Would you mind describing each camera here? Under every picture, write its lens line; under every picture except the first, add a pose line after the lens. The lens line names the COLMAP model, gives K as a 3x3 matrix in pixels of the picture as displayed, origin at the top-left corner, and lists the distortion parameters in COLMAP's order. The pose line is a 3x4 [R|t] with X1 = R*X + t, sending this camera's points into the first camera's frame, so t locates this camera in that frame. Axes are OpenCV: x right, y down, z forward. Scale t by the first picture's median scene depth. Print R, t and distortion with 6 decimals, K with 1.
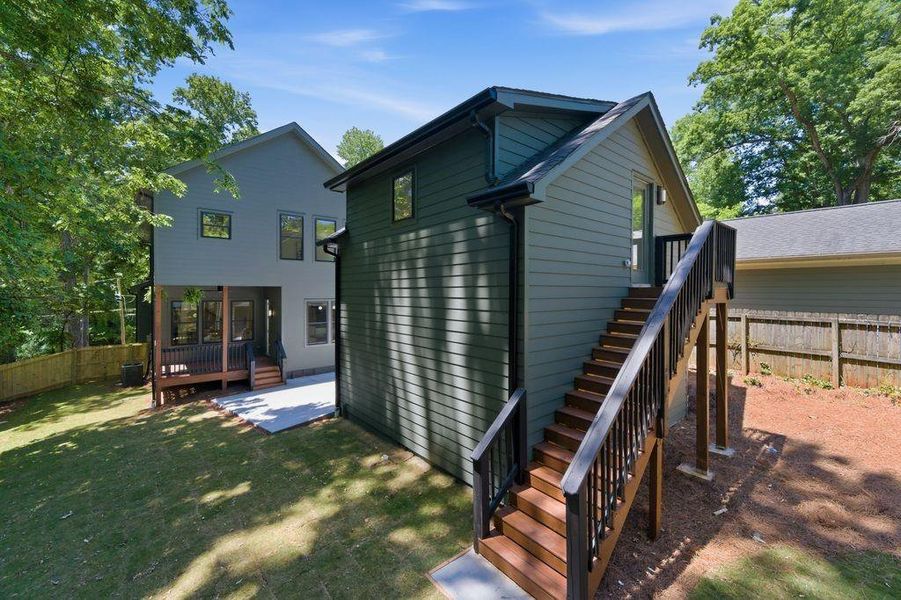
lens RADIAL K [[361.1, 0, 447.1], [0, 361.1, 292.4], [0, 0, 1]] dist [0.014904, -0.002210]
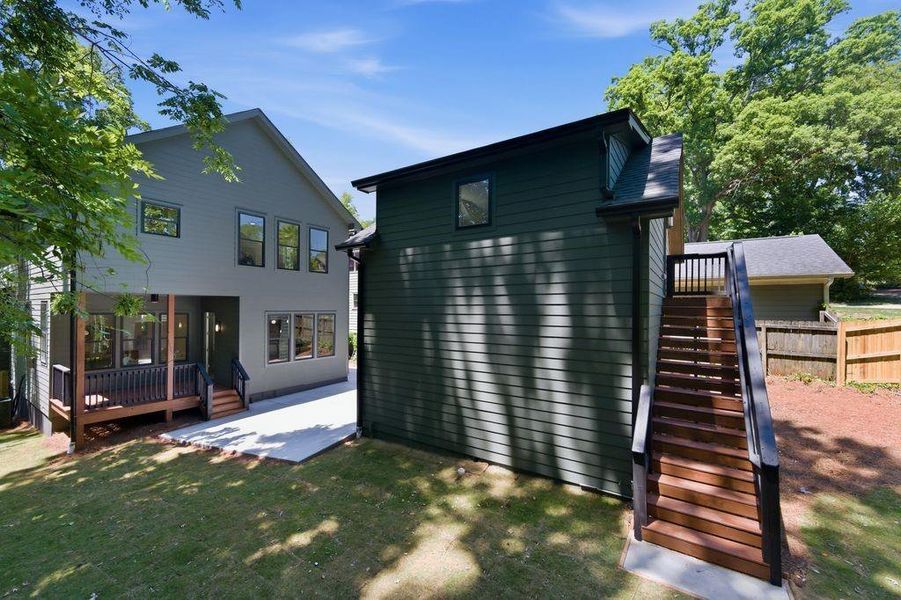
lens RADIAL K [[361.1, 0, 447.1], [0, 361.1, 304.4], [0, 0, 1]] dist [0.014904, -0.002210]
pose [[0.959766, 0.006795, 0.280720, -0.319741], [-0.003567, 0.999922, -0.012007, 0.016350], [-0.280780, 0.010523, 0.959715, 0.052008]]
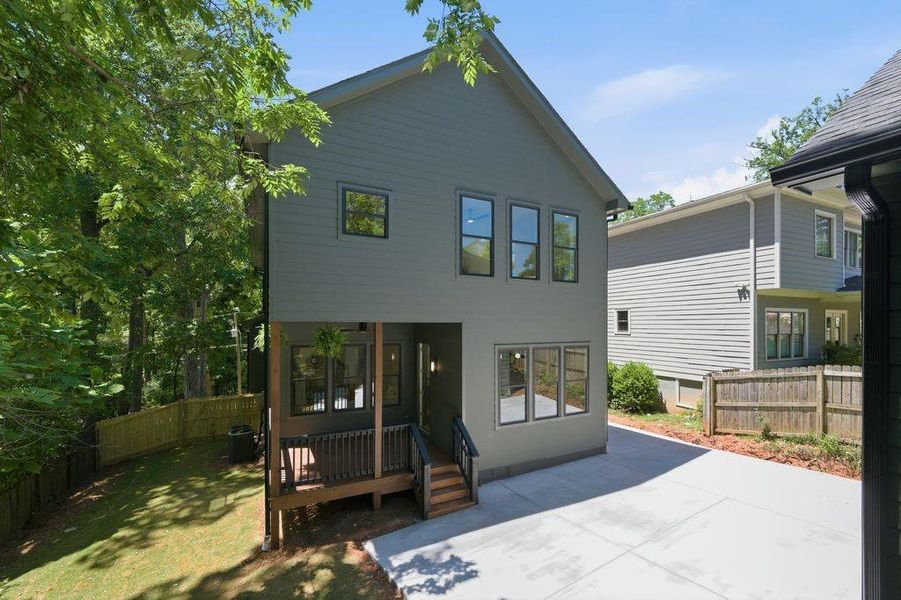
lens RADIAL K [[361.1, 0, 445.2], [0, 361.1, 323.3], [0, 0, 1]] dist [0.014904, -0.002210]
pose [[0.976072, -0.000721, -0.217445, -0.508777], [-0.000933, 0.999971, -0.007504, -0.015918], [0.217444, 0.007527, 0.976044, 0.625615]]
